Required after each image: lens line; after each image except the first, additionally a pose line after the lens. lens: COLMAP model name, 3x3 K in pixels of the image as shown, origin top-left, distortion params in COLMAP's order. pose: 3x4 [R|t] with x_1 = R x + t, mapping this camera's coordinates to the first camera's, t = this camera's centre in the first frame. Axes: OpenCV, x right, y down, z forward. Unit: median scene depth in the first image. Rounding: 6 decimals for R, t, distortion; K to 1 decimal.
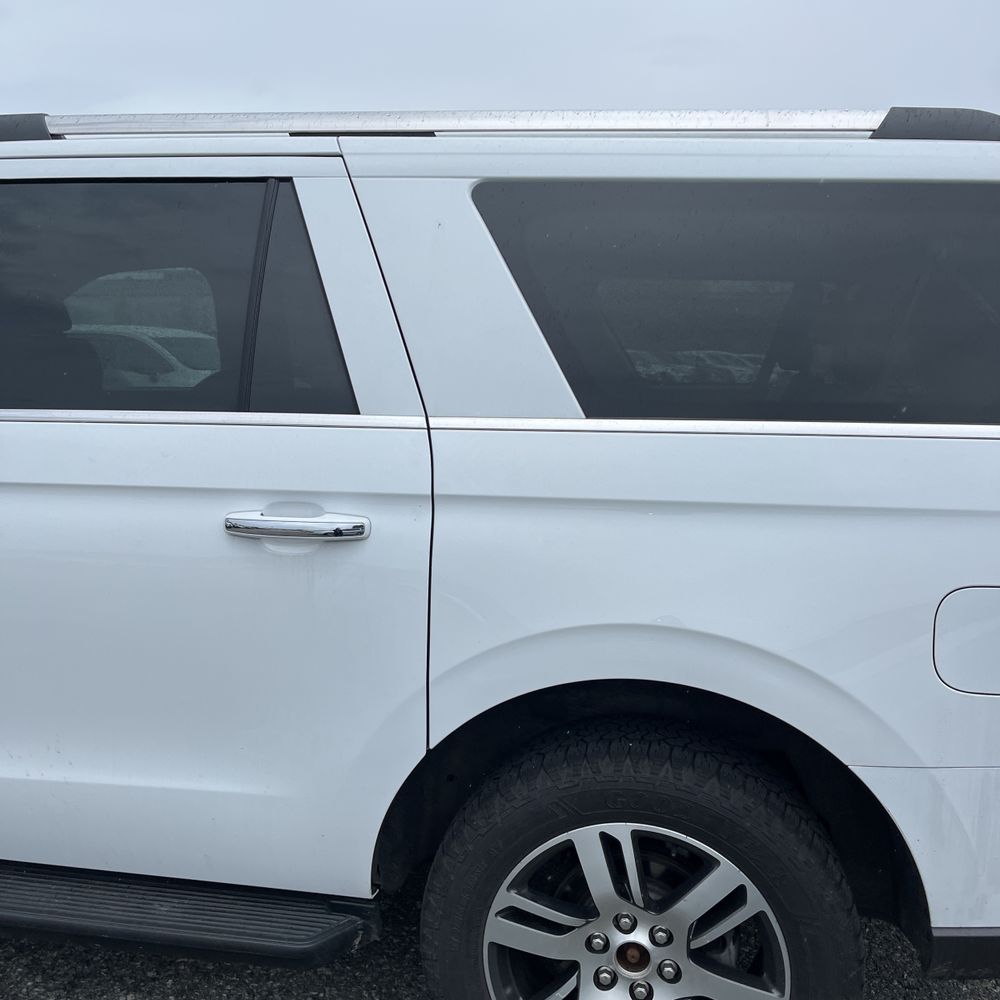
lens RADIAL K [[1027.6, 0, 493.8], [0, 1027.6, 495.2], [0, 0, 1]] dist [0.023055, 0.000000]
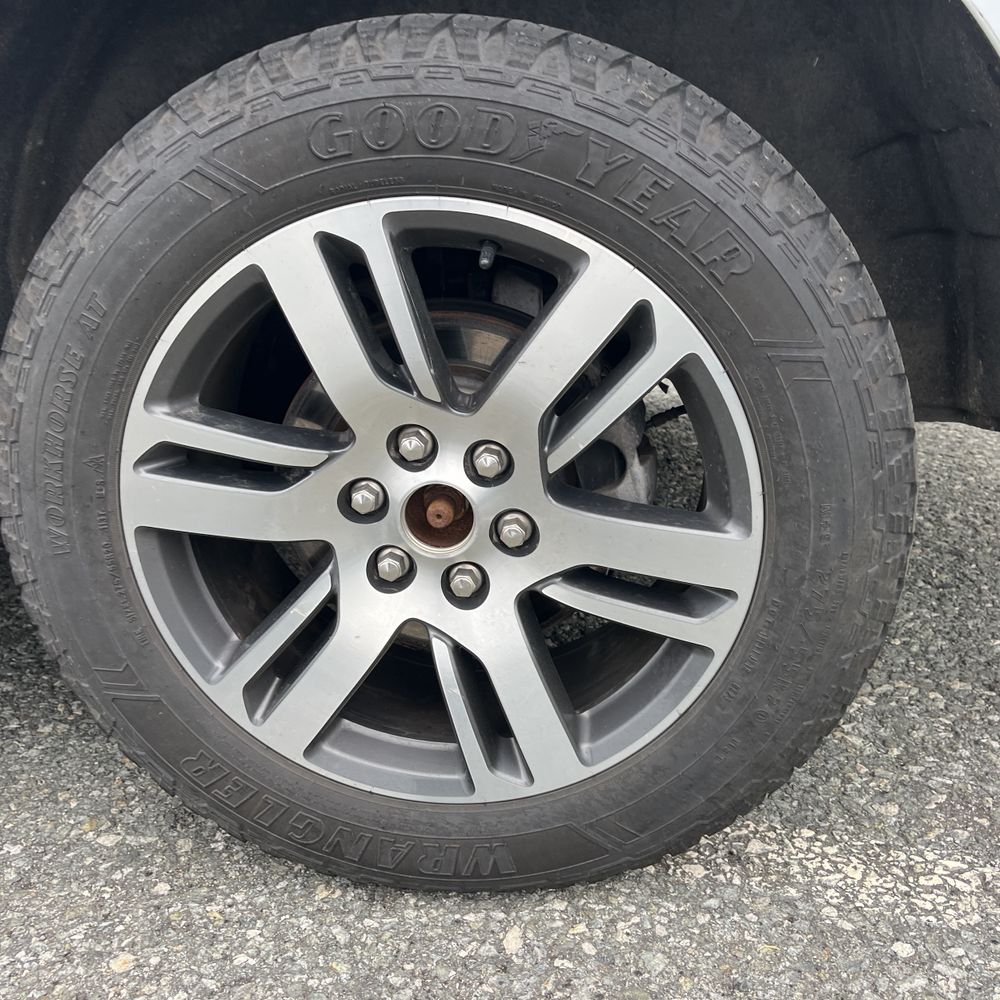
lens RADIAL K [[1027.6, 0, 496.1], [0, 1027.6, 499.1], [0, 0, 1]] dist [0.023055, 0.000000]
pose [[0.991187, -0.125272, 0.043074, 0.144707], [0.114819, 0.974597, 0.192295, 0.357775], [-0.066069, -0.185655, 0.980391, 0.541453]]
